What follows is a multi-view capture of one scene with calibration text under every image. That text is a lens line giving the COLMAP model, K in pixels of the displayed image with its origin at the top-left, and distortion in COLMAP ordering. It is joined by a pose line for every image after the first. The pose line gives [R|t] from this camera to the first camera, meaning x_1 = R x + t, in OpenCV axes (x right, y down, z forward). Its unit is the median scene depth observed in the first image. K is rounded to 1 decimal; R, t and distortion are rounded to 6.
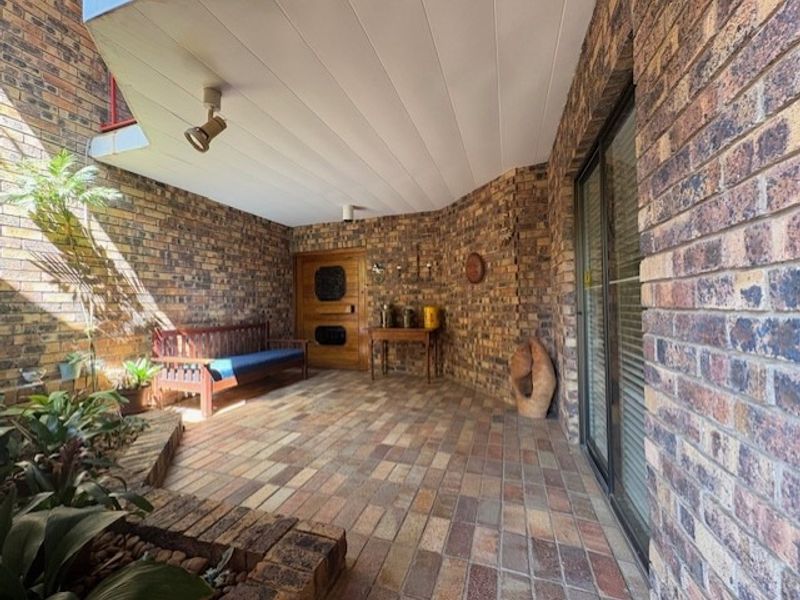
lens RADIAL K [[323.7, 0, 402.2], [0, 323.7, 300.8], [0, 0, 1]] dist [0.008180, -0.000333]
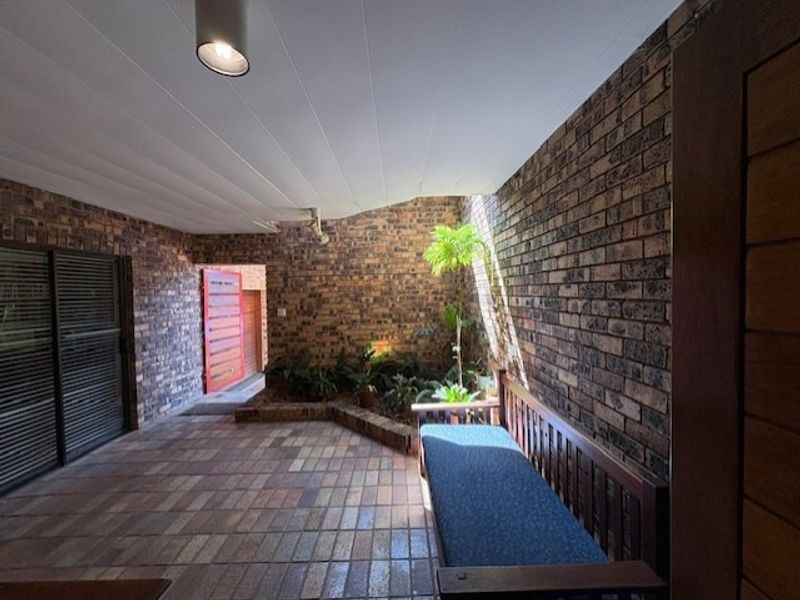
lens RADIAL K [[323.7, 0, 397.0], [0, 323.7, 297.8], [0, 0, 1]] dist [0.008180, -0.000333]
pose [[-0.948846, 0.042164, -0.312911, -0.339983], [0.040907, 0.999107, 0.010584, -0.135680], [0.313078, -0.002758, -0.949724, 2.107127]]
